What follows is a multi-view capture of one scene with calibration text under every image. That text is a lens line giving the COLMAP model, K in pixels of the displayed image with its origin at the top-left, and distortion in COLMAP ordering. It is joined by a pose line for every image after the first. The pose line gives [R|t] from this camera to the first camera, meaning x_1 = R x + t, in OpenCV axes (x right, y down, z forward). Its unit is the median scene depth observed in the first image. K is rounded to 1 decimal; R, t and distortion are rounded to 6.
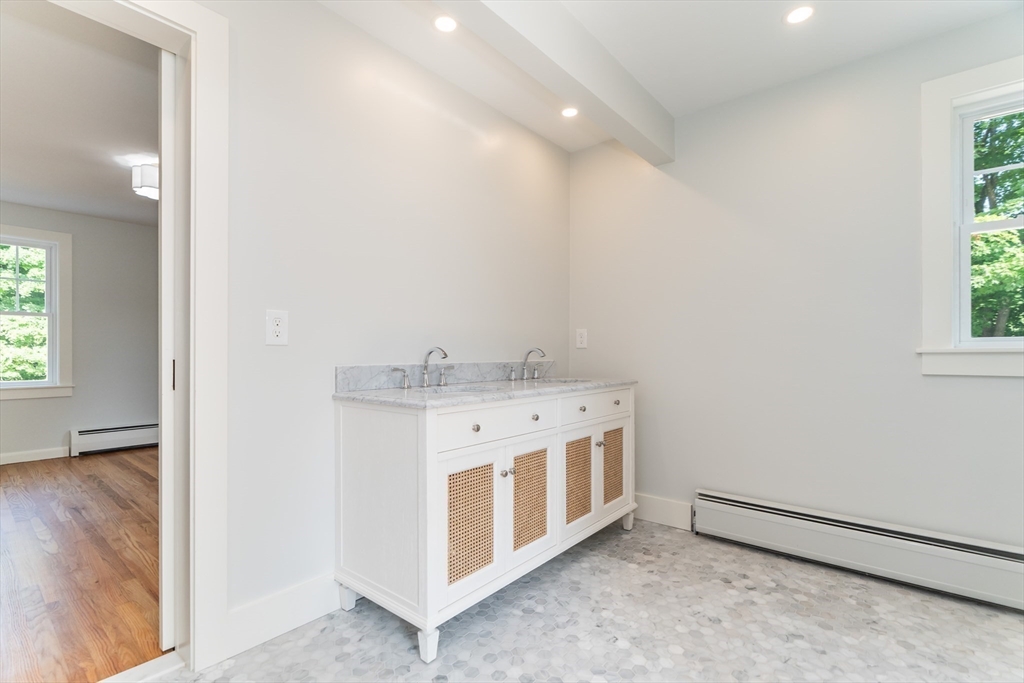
lens RADIAL K [[470.5, 0, 509.2], [0, 470.5, 354.9], [0, 0, 1]] dist [-0.004325, 0.001409]
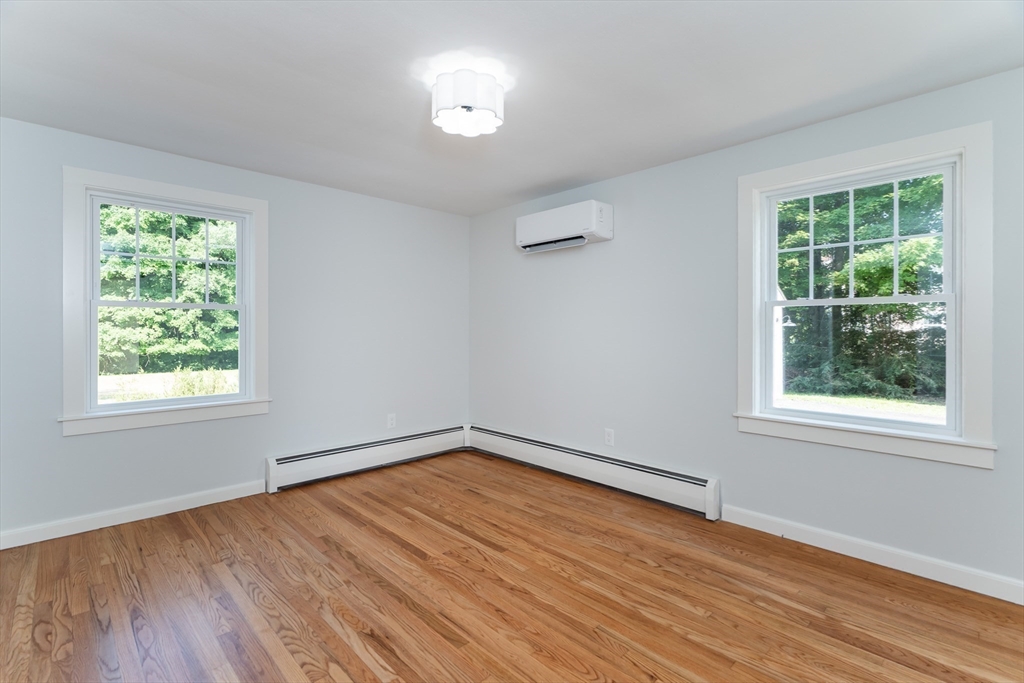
lens RADIAL K [[470.5, 0, 510.3], [0, 470.5, 328.3], [0, 0, 1]] dist [-0.004325, 0.001409]
pose [[0.994719, -0.005847, -0.102468, -0.100432], [0.005613, 0.999981, -0.002573, -0.010194], [0.102481, 0.001985, 0.994733, 0.060578]]
